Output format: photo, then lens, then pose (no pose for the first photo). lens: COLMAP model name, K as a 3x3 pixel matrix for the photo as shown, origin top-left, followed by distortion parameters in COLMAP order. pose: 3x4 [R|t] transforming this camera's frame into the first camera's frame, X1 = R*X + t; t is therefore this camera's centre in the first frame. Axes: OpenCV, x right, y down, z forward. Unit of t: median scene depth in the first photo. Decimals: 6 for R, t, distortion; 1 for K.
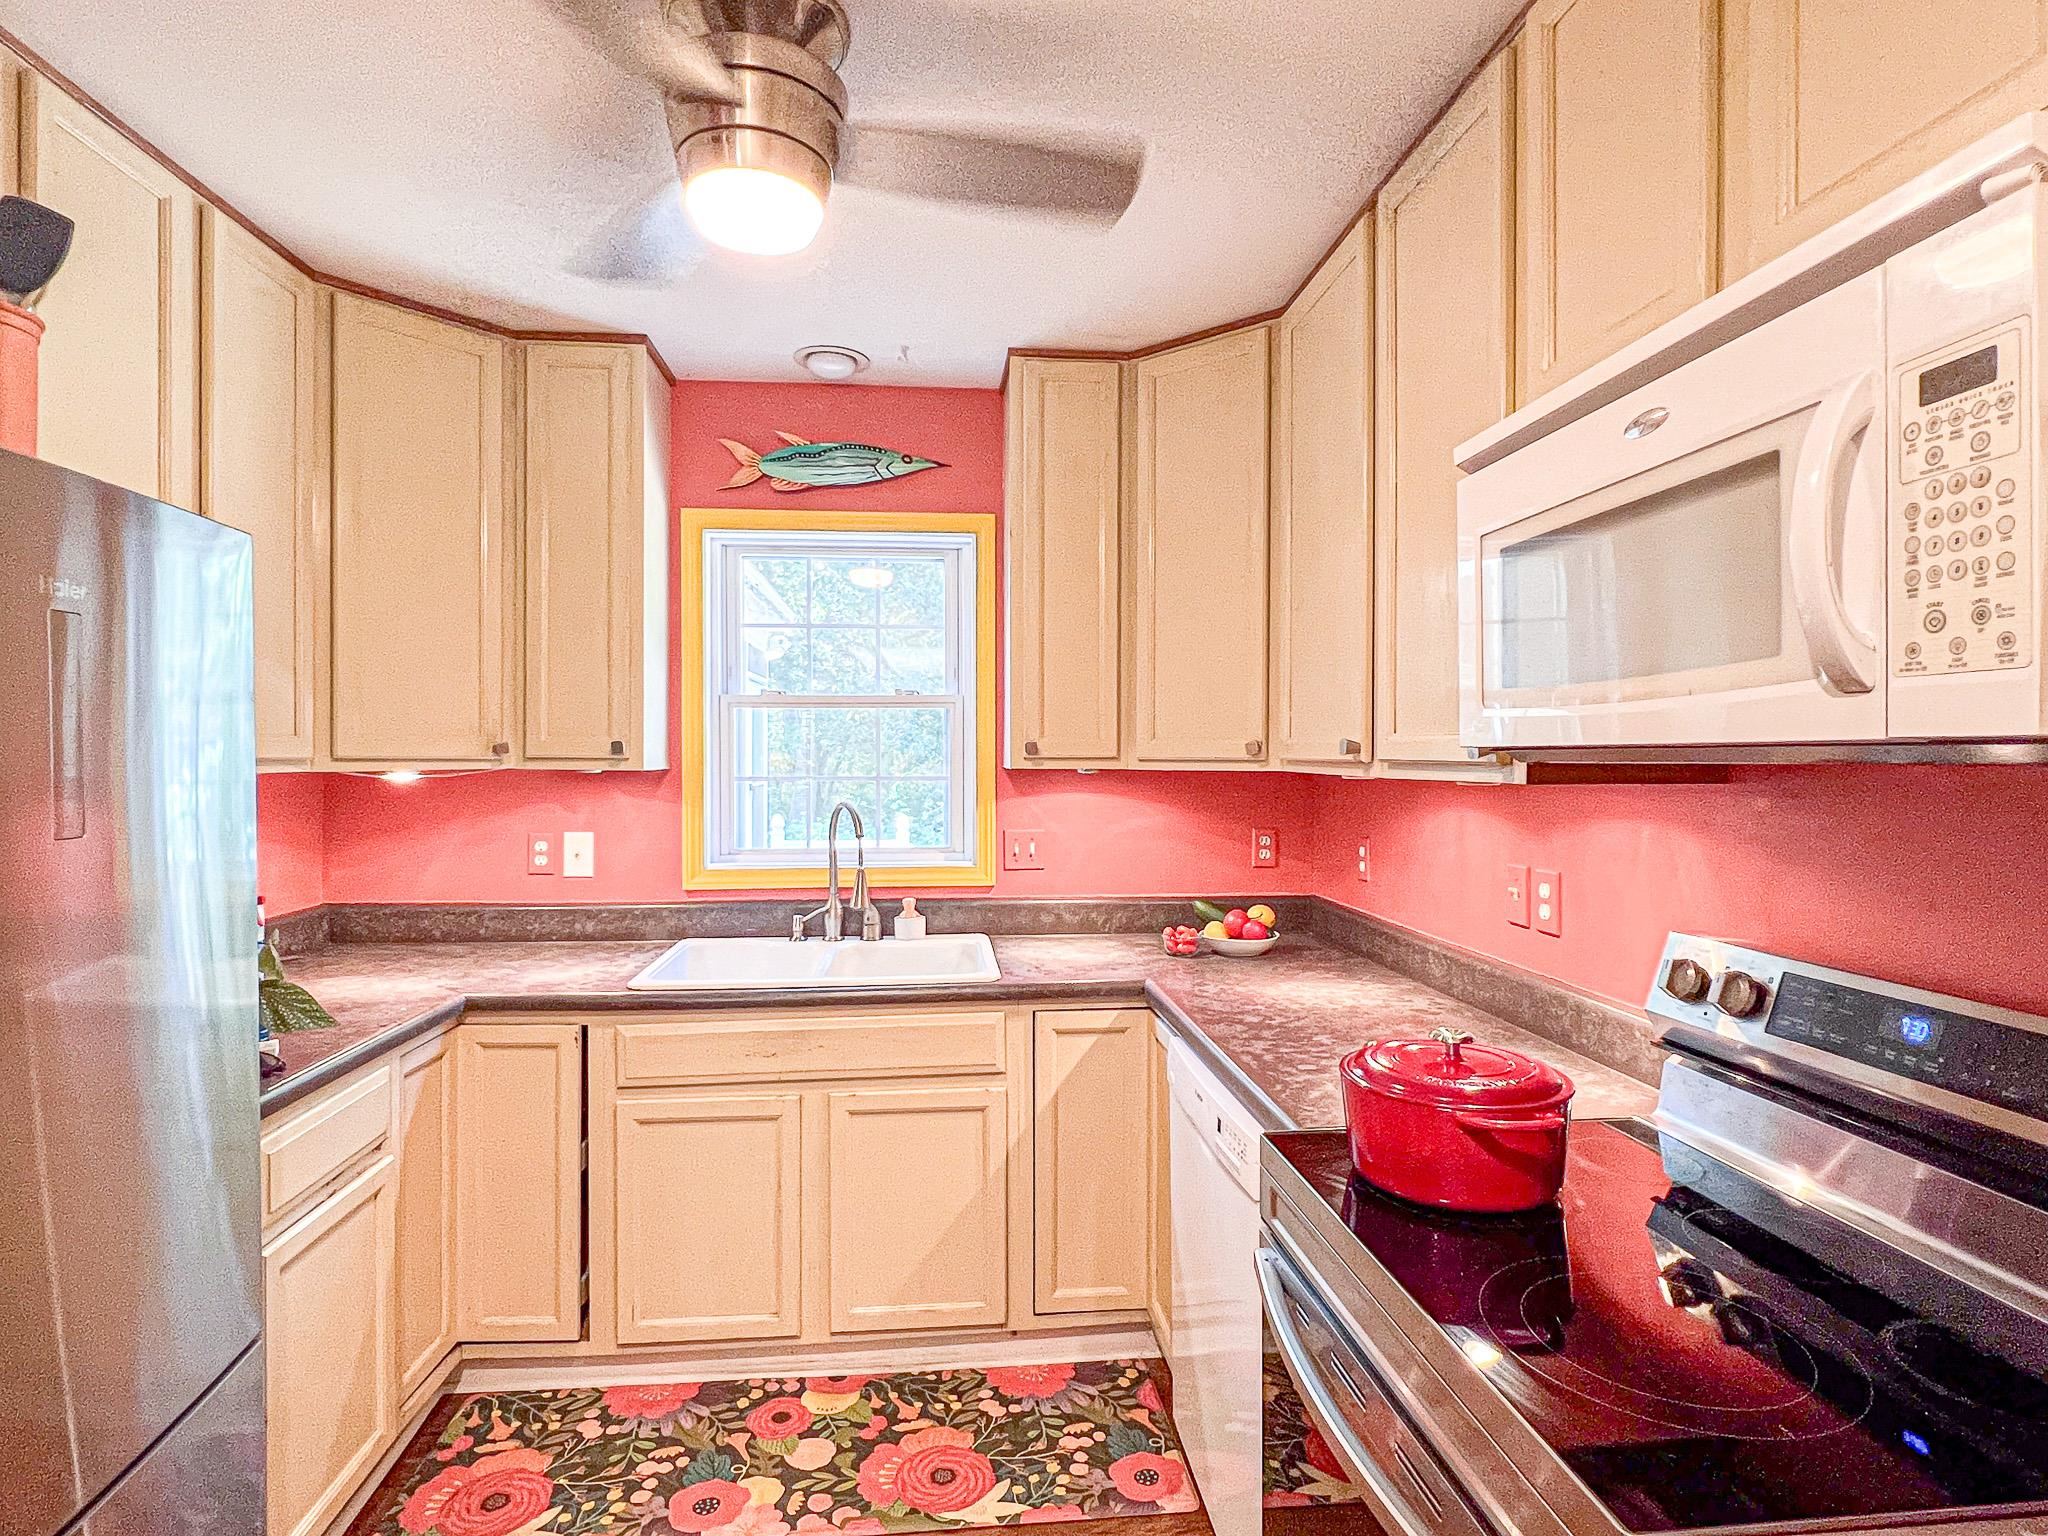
lens RADIAL K [[1058.6, 0, 1018.0], [0, 1058.6, 767.2], [0, 0, 1]] dist [0.000851, -0.001232]
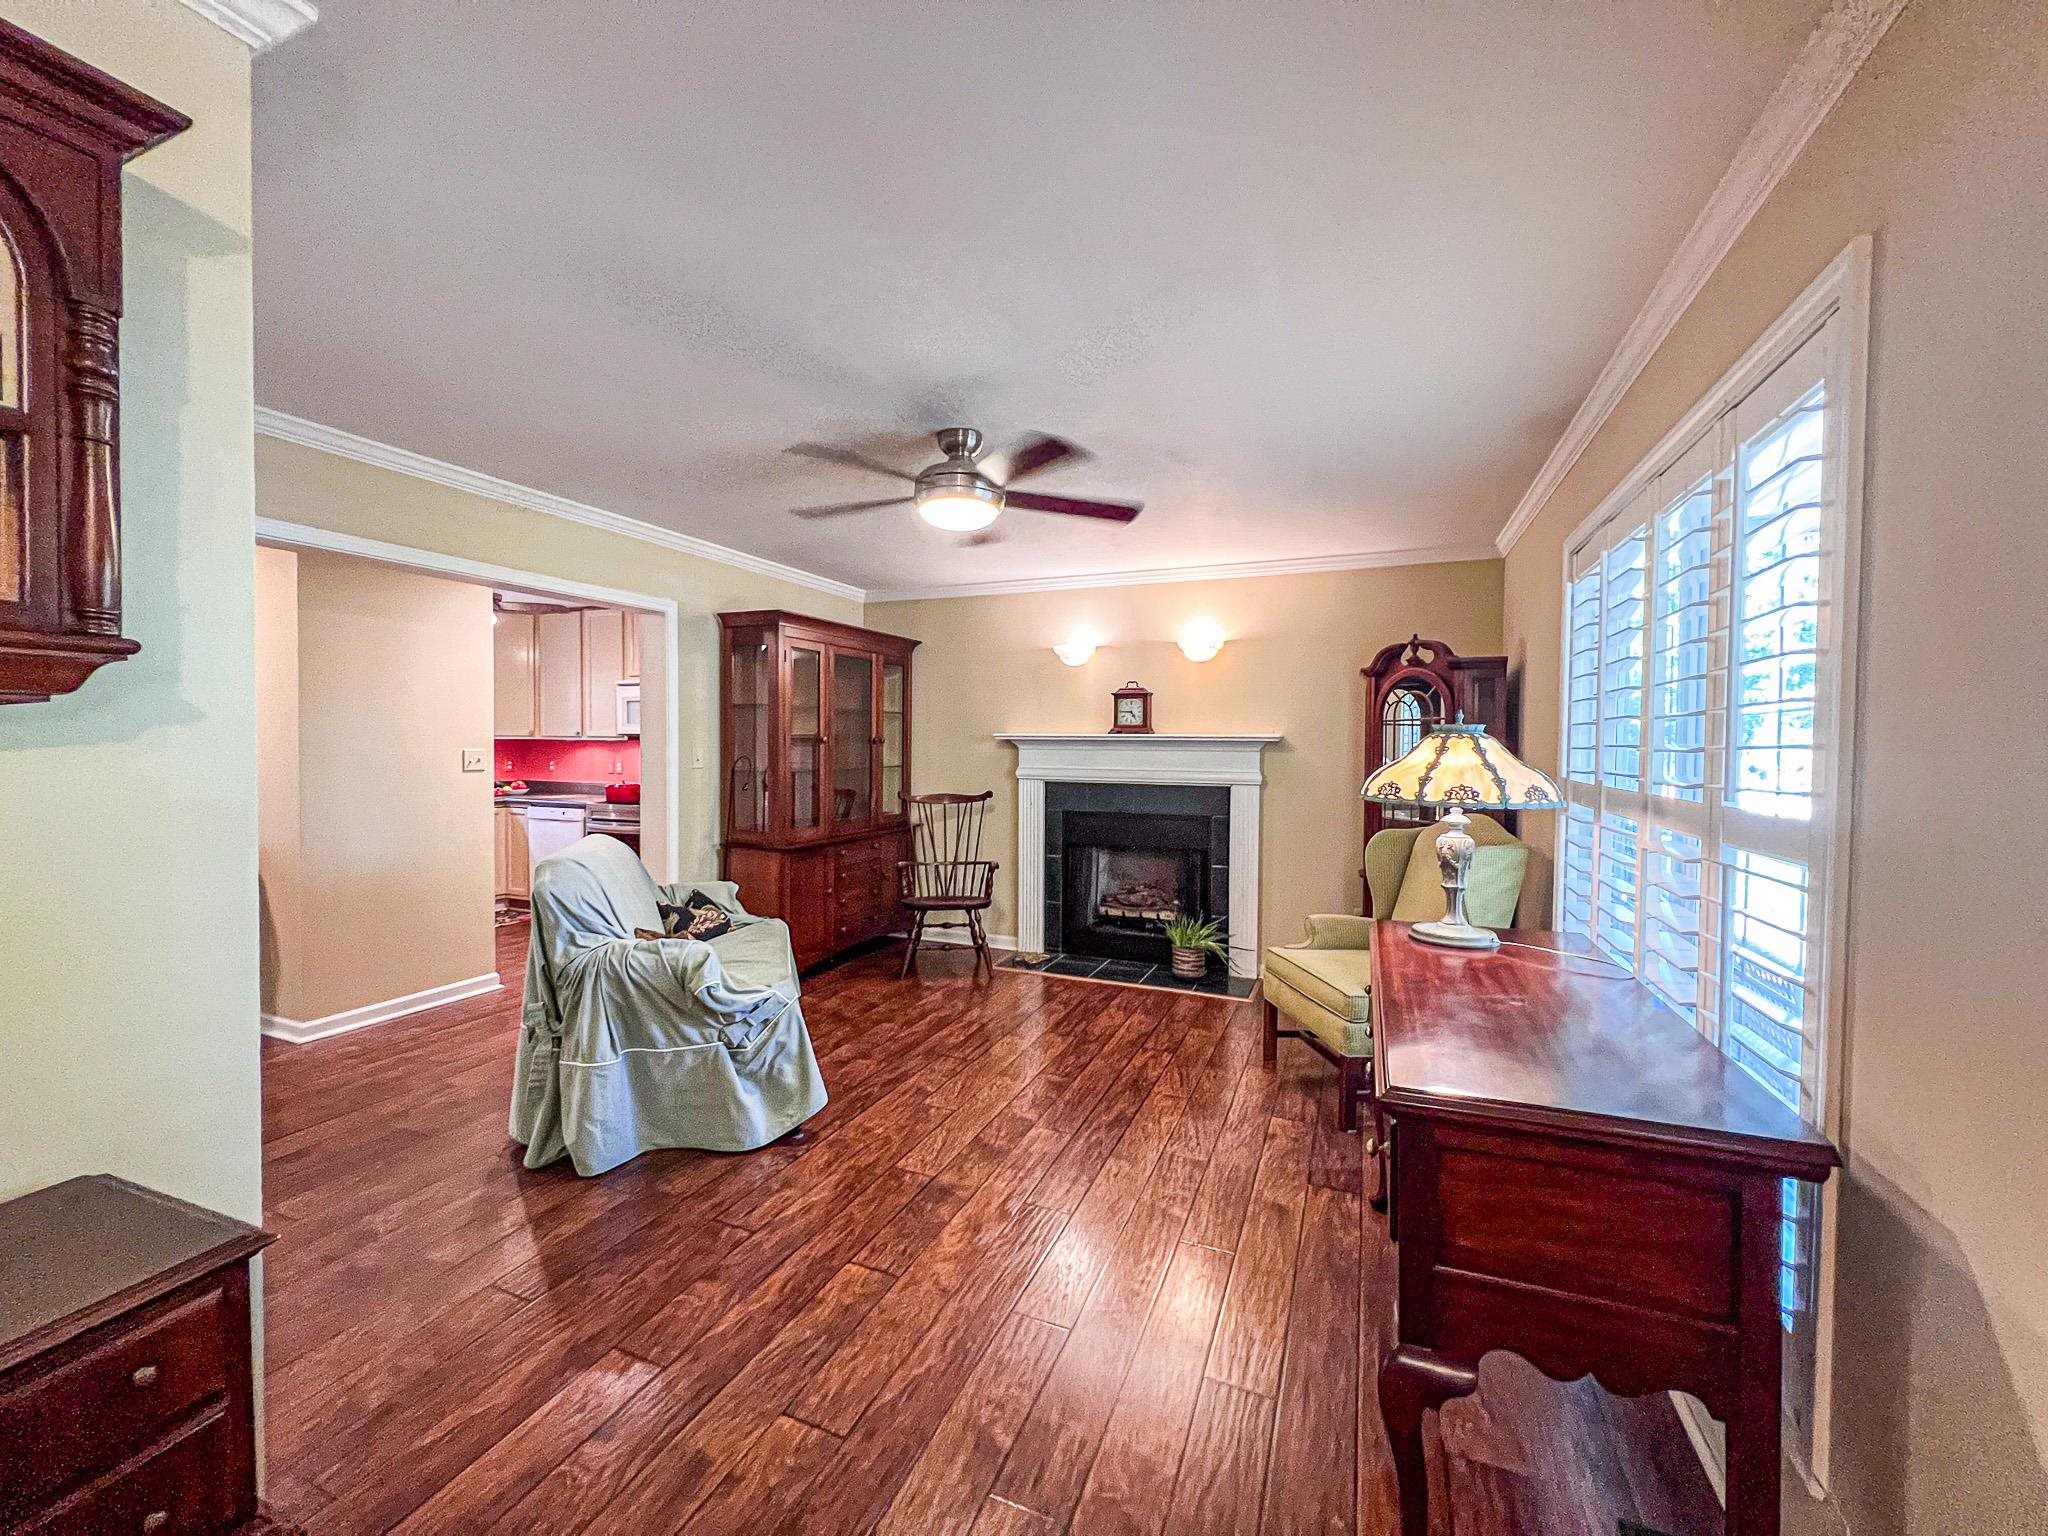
lens RADIAL K [[824.2, 0, 1020.1], [0, 824.2, 761.4], [0, 0, 1]] dist [0.000335, 0.000083]
pose [[0.469188, -0.020208, 0.882867, -1.523297], [0.005316, 0.999785, 0.020059, 0.032225], [-0.883082, -0.004718, 0.469194, -1.831558]]
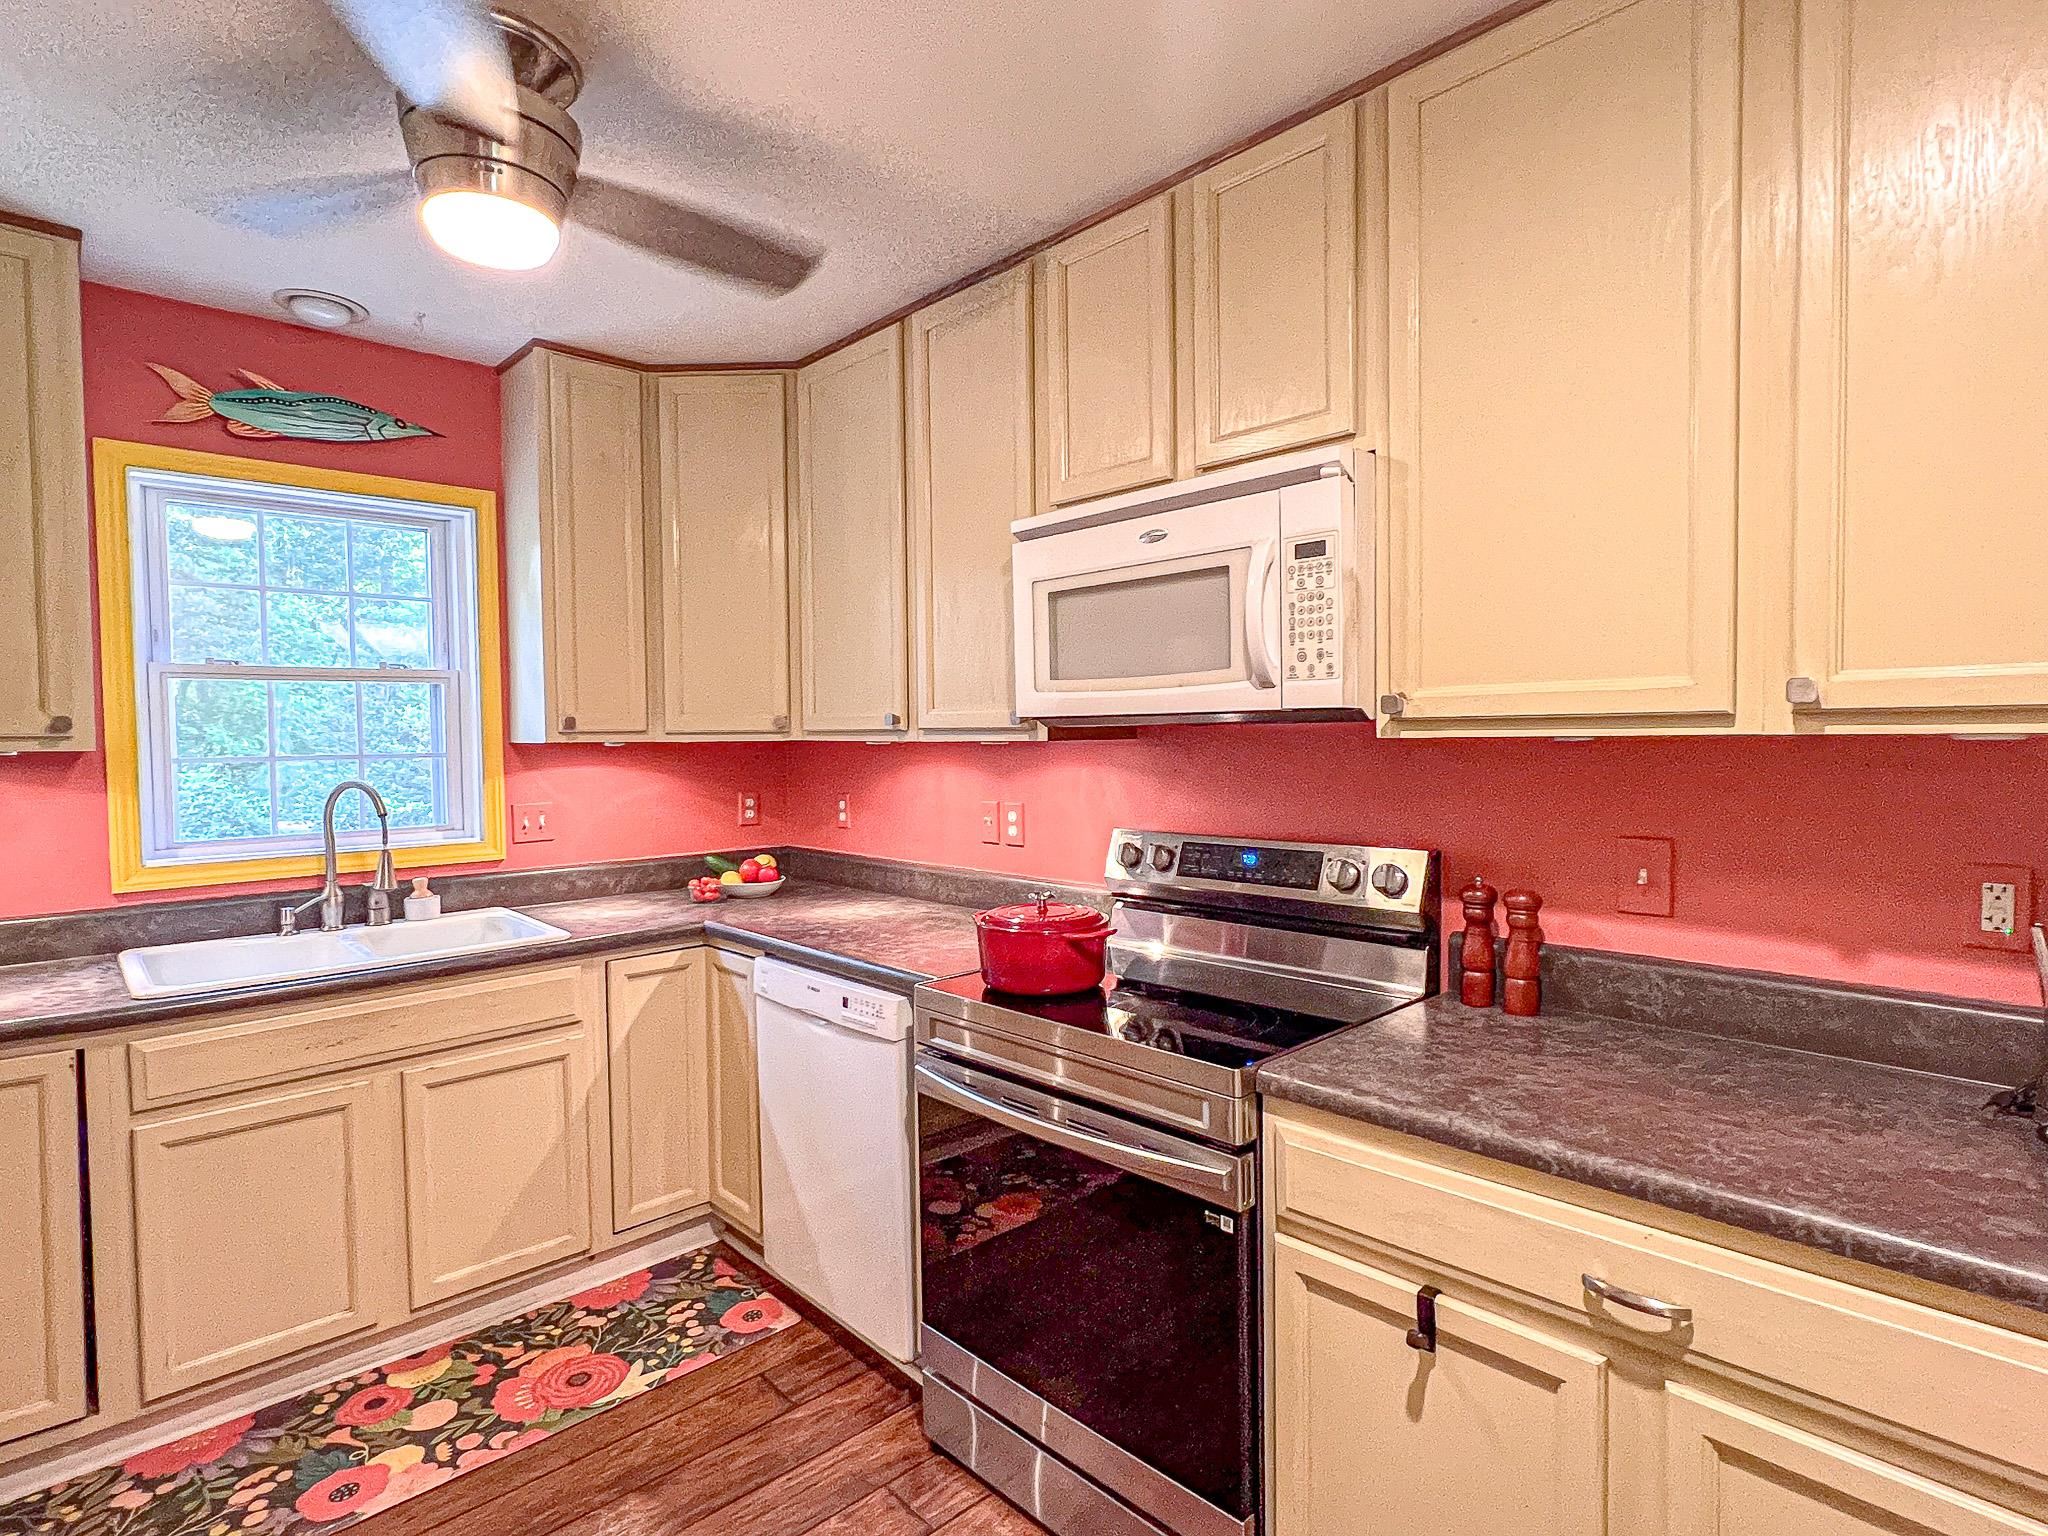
lens RADIAL K [[1058.6, 0, 1015.3], [0, 1058.6, 767.4], [0, 0, 1]] dist [0.000851, -0.001232]
pose [[0.788248, -0.030254, 0.614614, -0.328550], [0.018880, 0.999509, 0.024987, 0.009617], [-0.615069, -0.008092, 0.788432, -0.130954]]
